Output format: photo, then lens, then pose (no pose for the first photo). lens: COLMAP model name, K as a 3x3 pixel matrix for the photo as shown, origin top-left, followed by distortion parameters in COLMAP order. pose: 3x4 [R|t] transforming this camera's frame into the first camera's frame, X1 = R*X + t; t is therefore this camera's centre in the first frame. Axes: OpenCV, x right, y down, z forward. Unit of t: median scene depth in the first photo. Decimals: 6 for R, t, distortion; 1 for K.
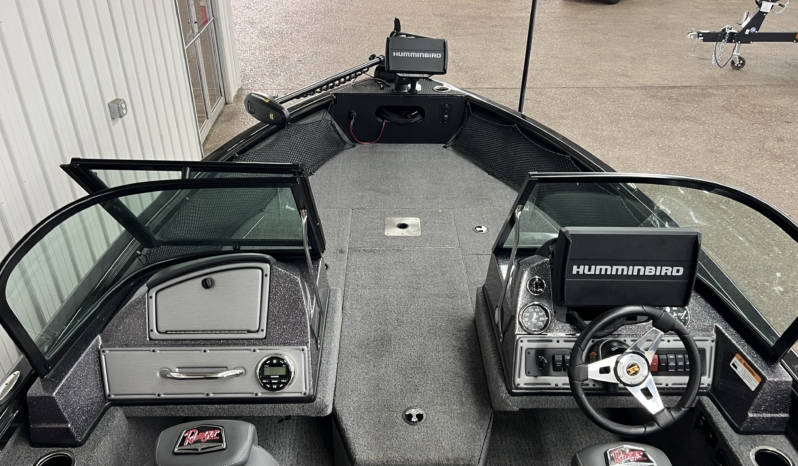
lens RADIAL K [[608.9, 0, 396.9], [0, 608.9, 235.5], [0, 0, 1]] dist [0.008361, -0.001947]
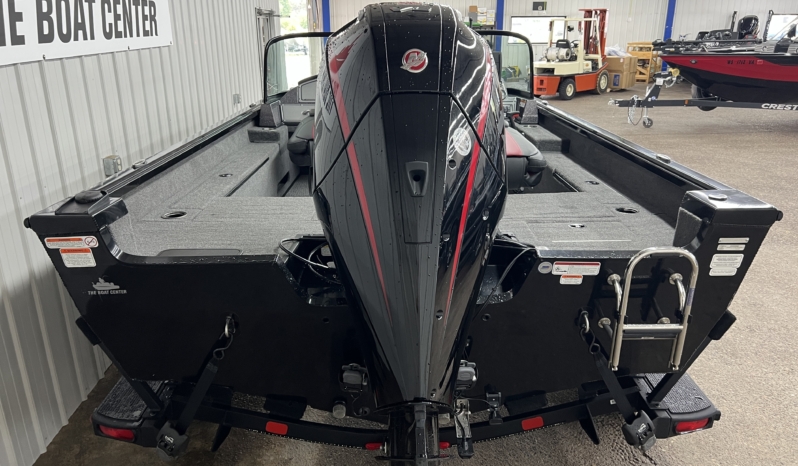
lens RADIAL K [[604.8, 0, 399.0], [0, 604.8, 233.0], [0, 0, 1]] dist [0.035535, -0.051903]
pose [[0.999953, -0.007908, 0.005684, 0.003125], [0.008923, 0.977801, -0.209343, 1.253100], [-0.003903, 0.209384, 0.977826, -1.403811]]
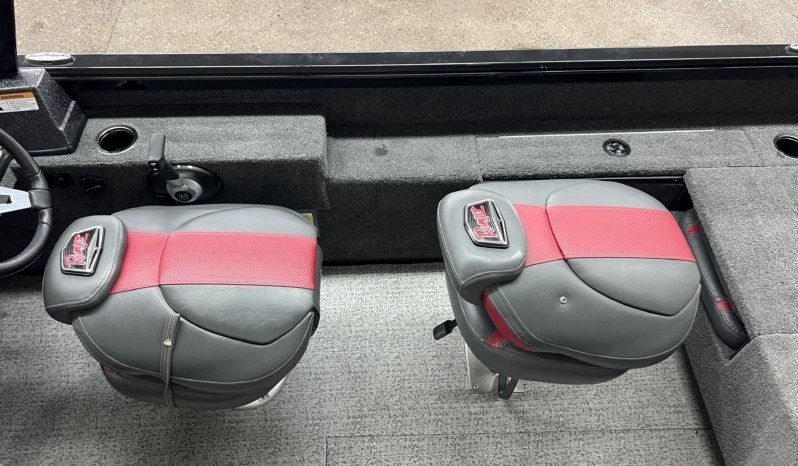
lens RADIAL K [[608.9, 0, 396.9], [0, 608.9, 235.5], [0, 0, 1]] dist [0.008361, -0.001947]
pose [[-0.023595, -0.800375, 0.599035, -0.094841], [0.493612, 0.511742, 0.703184, -0.015068], [-0.869362, 0.312282, 0.383000, 0.252759]]
